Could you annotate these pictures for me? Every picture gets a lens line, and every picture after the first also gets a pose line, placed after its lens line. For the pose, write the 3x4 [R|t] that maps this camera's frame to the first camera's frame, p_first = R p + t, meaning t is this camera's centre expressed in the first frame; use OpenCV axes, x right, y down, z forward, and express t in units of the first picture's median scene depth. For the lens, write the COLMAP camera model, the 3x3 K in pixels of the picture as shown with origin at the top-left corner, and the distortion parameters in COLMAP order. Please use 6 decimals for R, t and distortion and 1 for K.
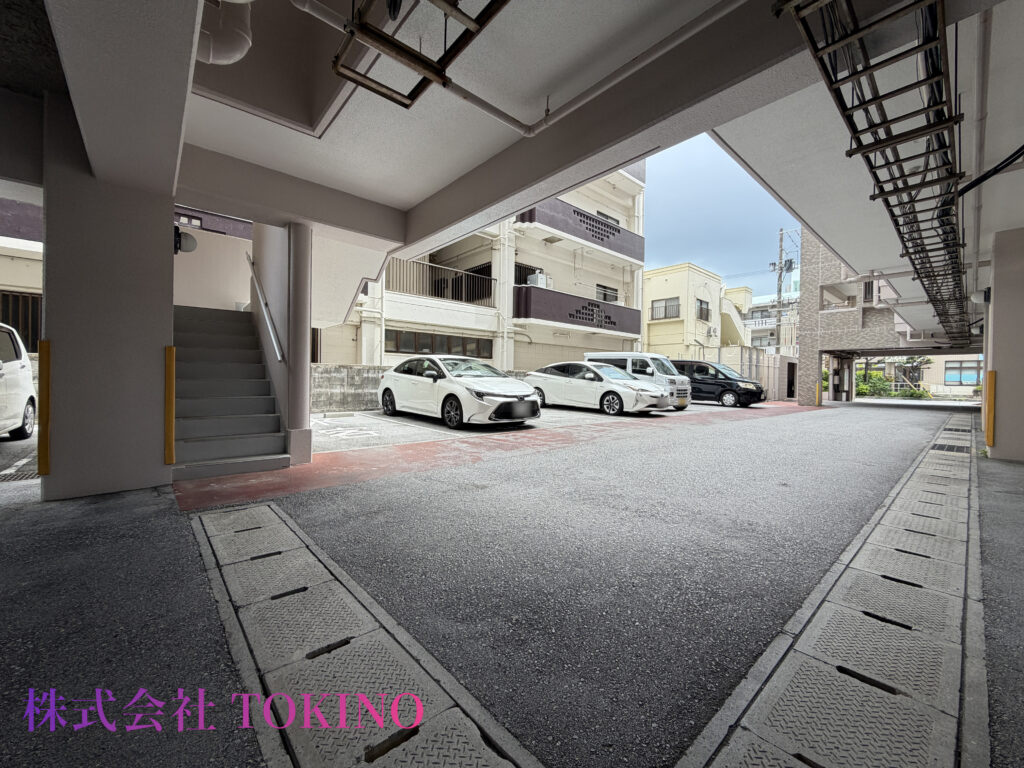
lens RADIAL K [[407.5, 0, 508.7], [0, 407.5, 381.3], [0, 0, 1]] dist [0.000347, -0.000186]
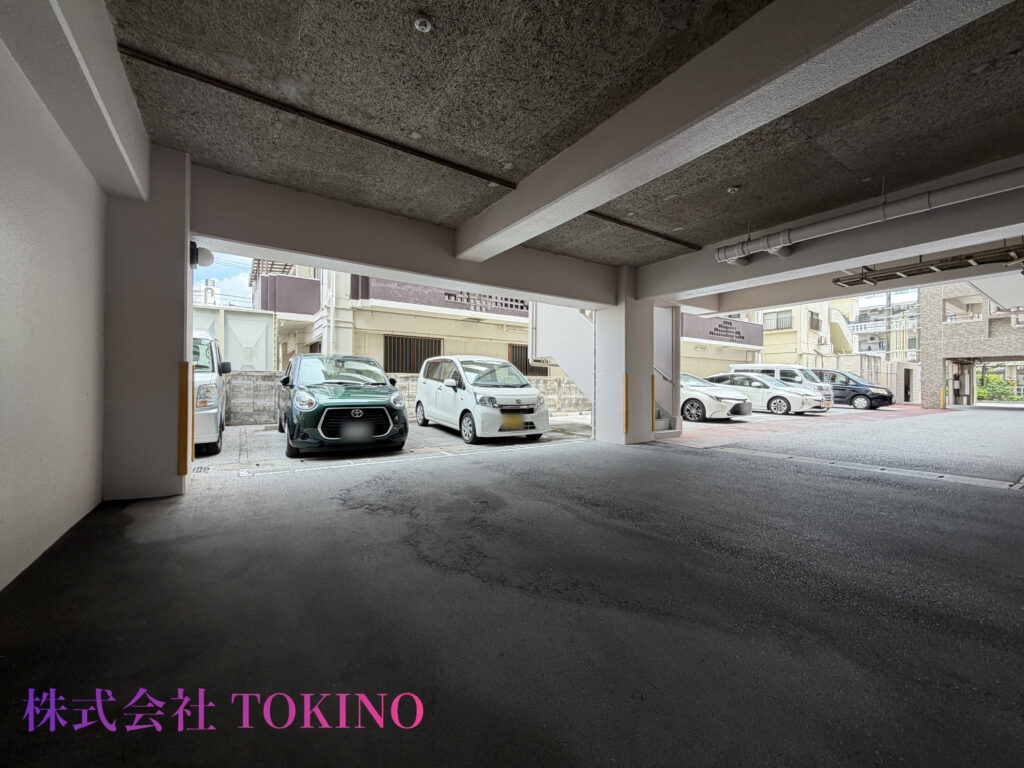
lens RADIAL K [[407.5, 0, 517.6], [0, 407.5, 383.1], [0, 0, 1]] dist [0.000347, -0.000186]
pose [[0.992853, -0.010786, -0.118852, -0.239568], [0.009150, 0.999856, -0.014307, -0.003552], [0.118989, 0.013117, 0.992809, -0.216767]]
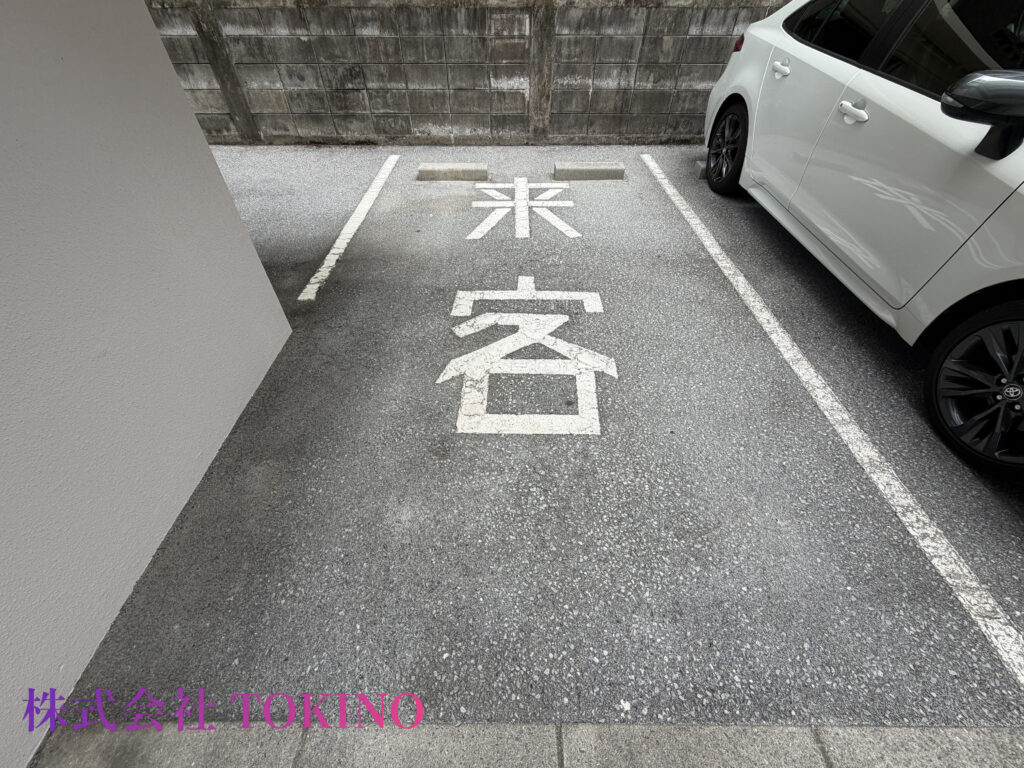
lens RADIAL K [[407.5, 0, 512.0], [0, 407.5, 385.6], [0, 0, 1]] dist [0.000347, -0.000186]
pose [[0.757545, 0.453185, -0.469840, -0.094508], [0.000267, 0.719533, 0.694458, -0.023041], [0.652783, -0.526208, 0.544958, 0.310505]]
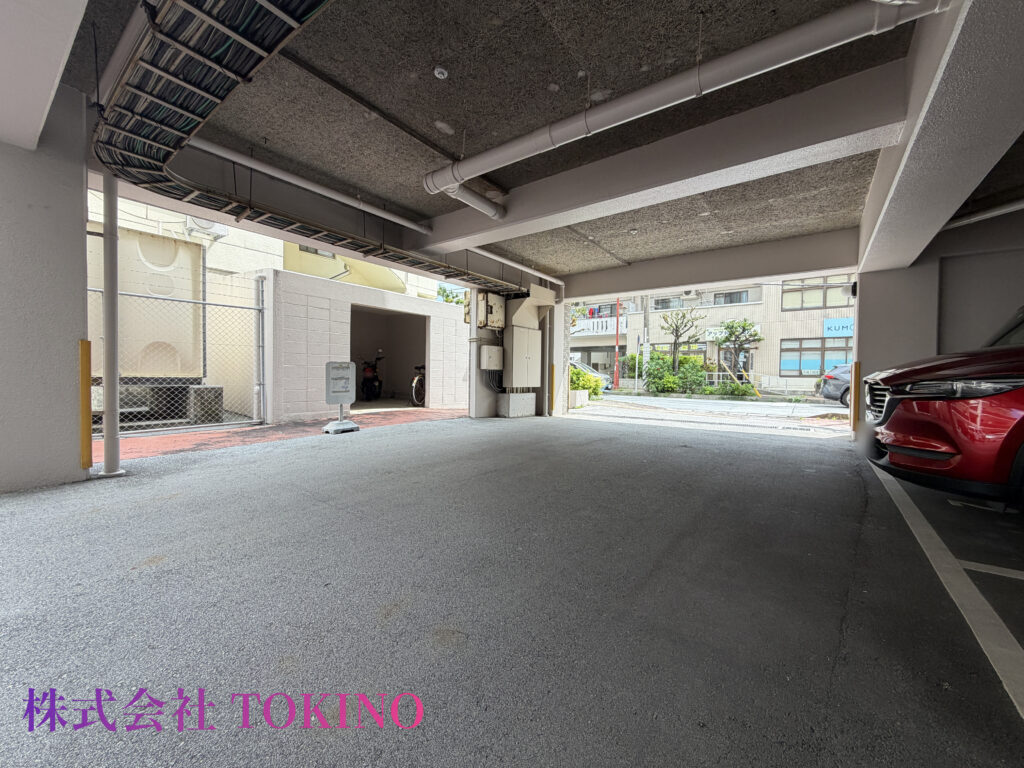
lens RADIAL K [[407.5, 0, 509.1], [0, 407.5, 383.1], [0, 0, 1]] dist [0.000347, -0.000186]
pose [[0.980861, -0.003670, 0.194673, 0.949998], [0.000040, 0.999826, 0.018648, 0.015815], [-0.194707, -0.018284, 0.980691, 0.815888]]
